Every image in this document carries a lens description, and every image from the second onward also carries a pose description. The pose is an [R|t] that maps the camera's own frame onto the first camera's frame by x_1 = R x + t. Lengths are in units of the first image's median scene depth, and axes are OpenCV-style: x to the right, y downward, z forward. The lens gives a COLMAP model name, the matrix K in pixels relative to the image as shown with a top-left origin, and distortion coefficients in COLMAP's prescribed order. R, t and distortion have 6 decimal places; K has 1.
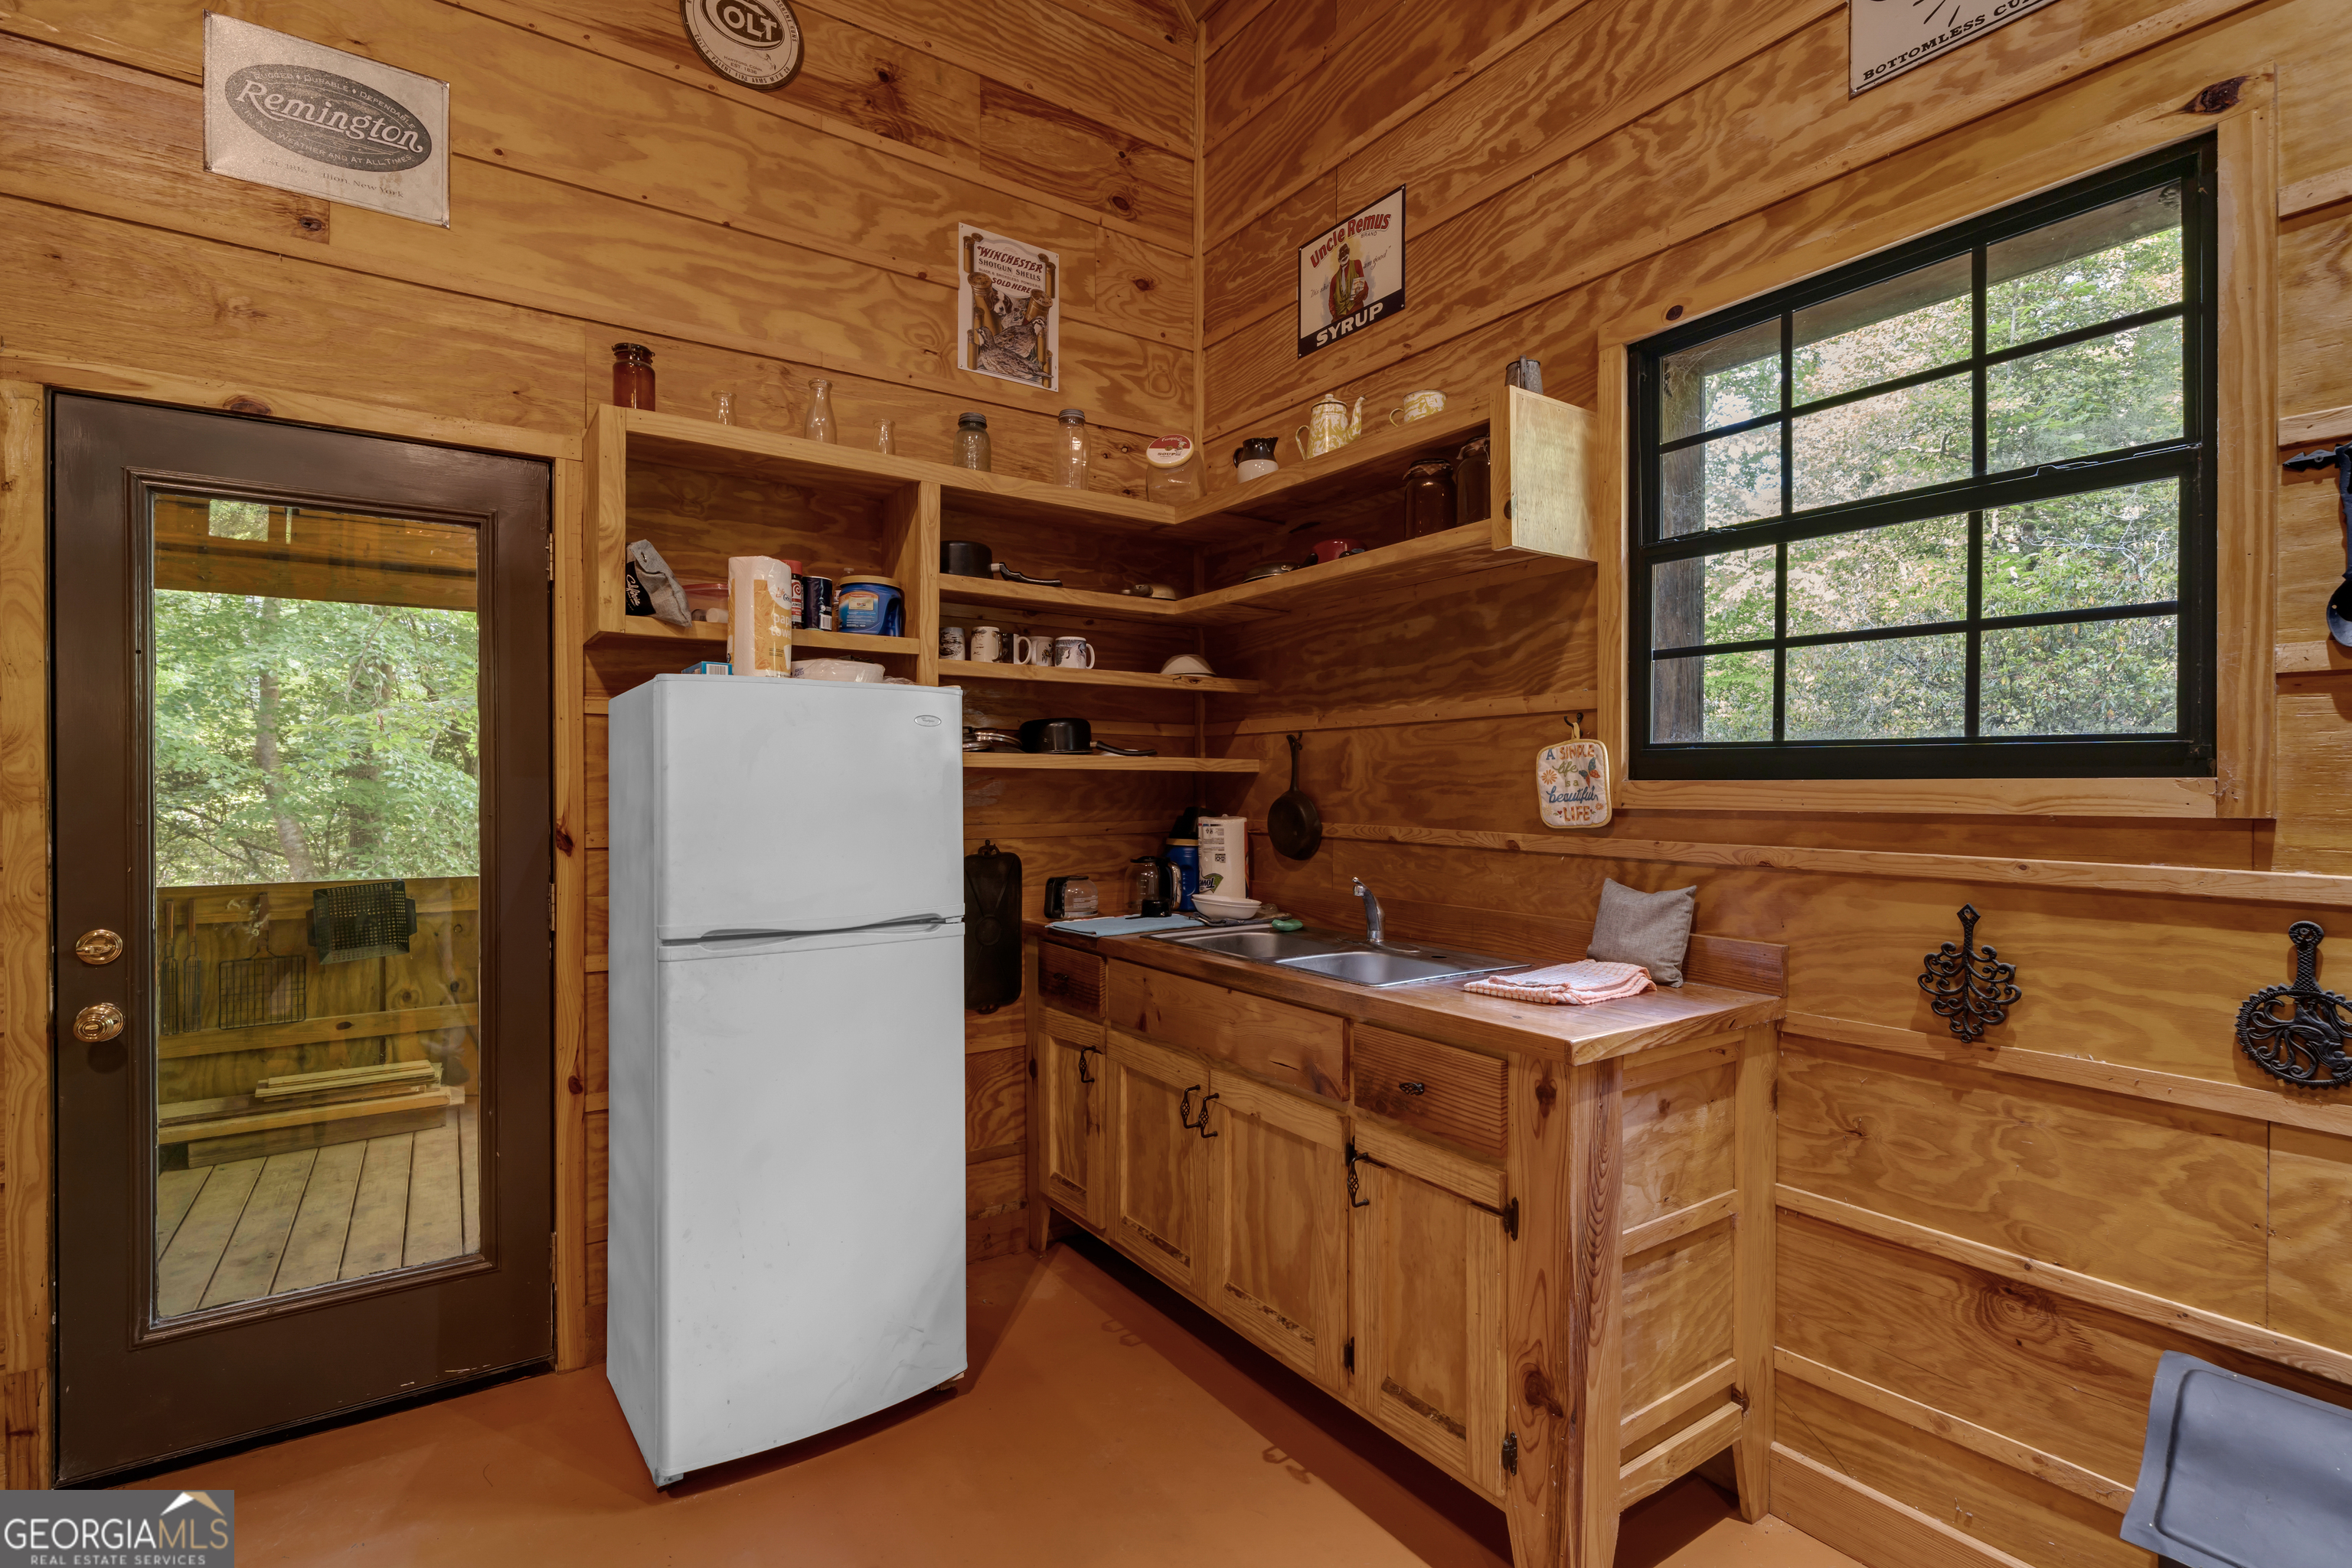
lens RADIAL K [[1065.5, 0, 1138.7], [0, 1065.5, 790.4], [0, 0, 1]] dist [-0.000999, -0.000280]
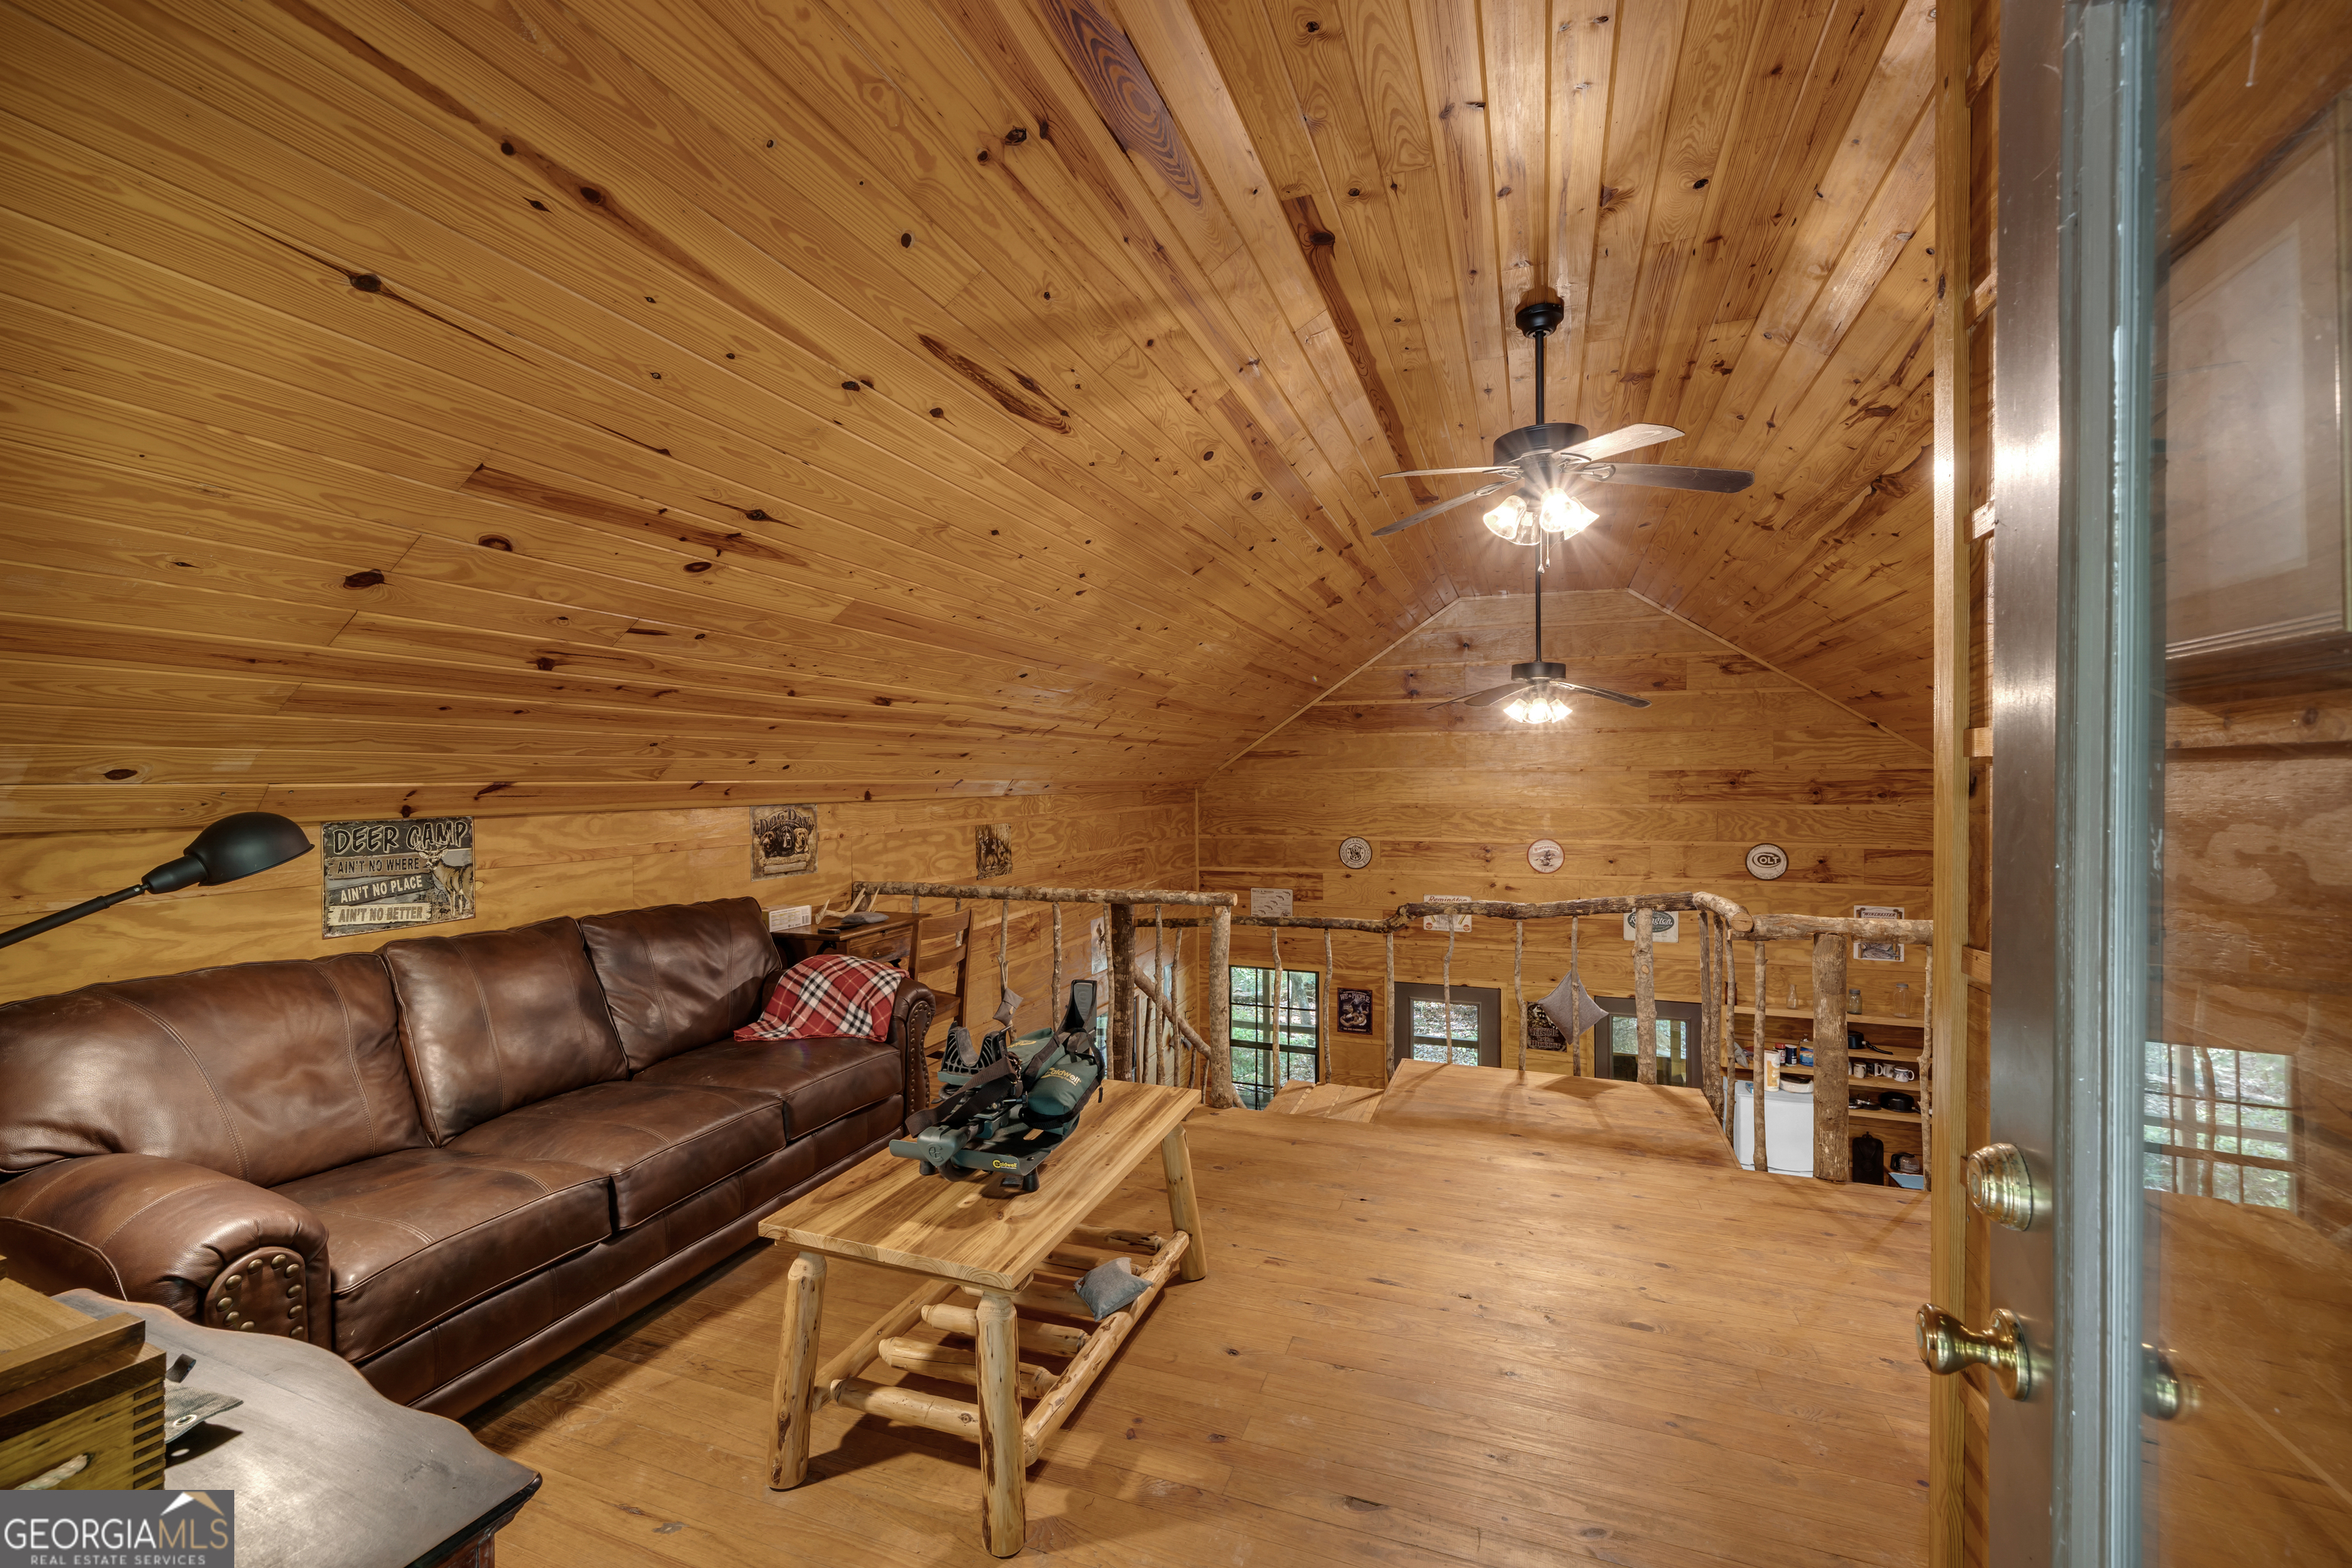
lens RADIAL K [[954.0, 0, 1176.0], [0, 954.0, 784.0], [0, 0, 1]] dist [0.000099, 0.000017]
pose [[0.581653, 0.002249, -0.813434, 0.913068], [0.001067, 0.999993, 0.003528, -0.961199], [0.813436, -0.002920, 0.581647, -2.076501]]
